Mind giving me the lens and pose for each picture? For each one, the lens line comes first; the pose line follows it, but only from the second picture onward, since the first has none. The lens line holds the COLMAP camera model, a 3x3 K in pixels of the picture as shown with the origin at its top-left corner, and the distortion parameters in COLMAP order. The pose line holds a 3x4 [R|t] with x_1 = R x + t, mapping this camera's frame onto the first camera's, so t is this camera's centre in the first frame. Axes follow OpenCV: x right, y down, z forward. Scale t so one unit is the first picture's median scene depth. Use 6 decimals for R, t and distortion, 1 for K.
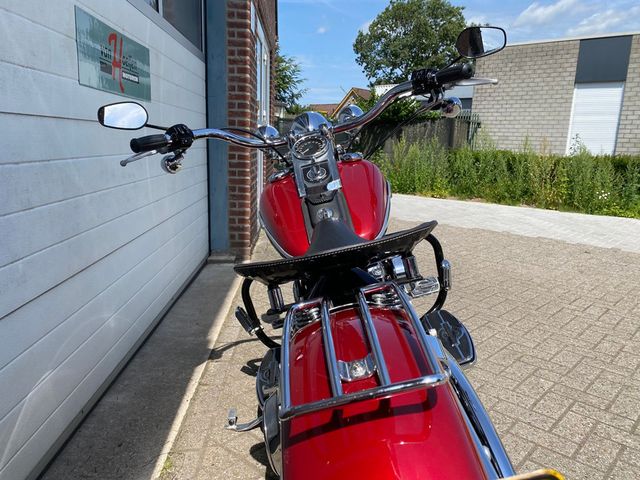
lens RADIAL K [[486.8, 0, 325.6], [0, 486.8, 236.2], [0, 0, 1]] dist [0.036959, -0.033483]
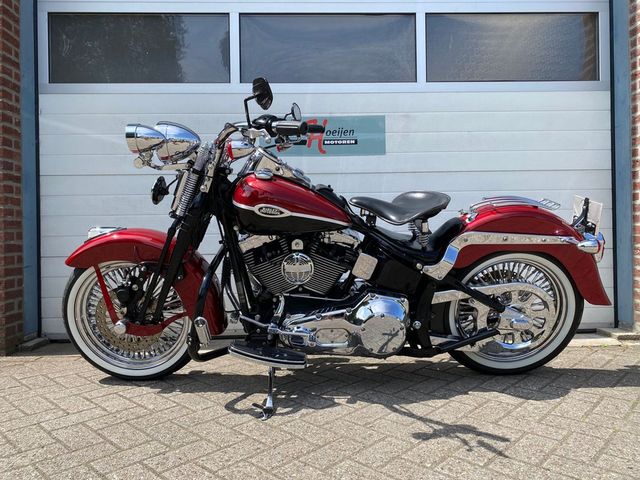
lens RADIAL K [[484.6, 0, 322.1], [0, 484.6, 233.2], [0, 0, 1]] dist [0.035545, -0.031090]
pose [[-0.019048, -0.037983, -0.999097, 0.800590], [-0.177934, 0.983455, -0.033996, 0.003053], [0.983858, 0.177126, -0.025492, 0.790923]]
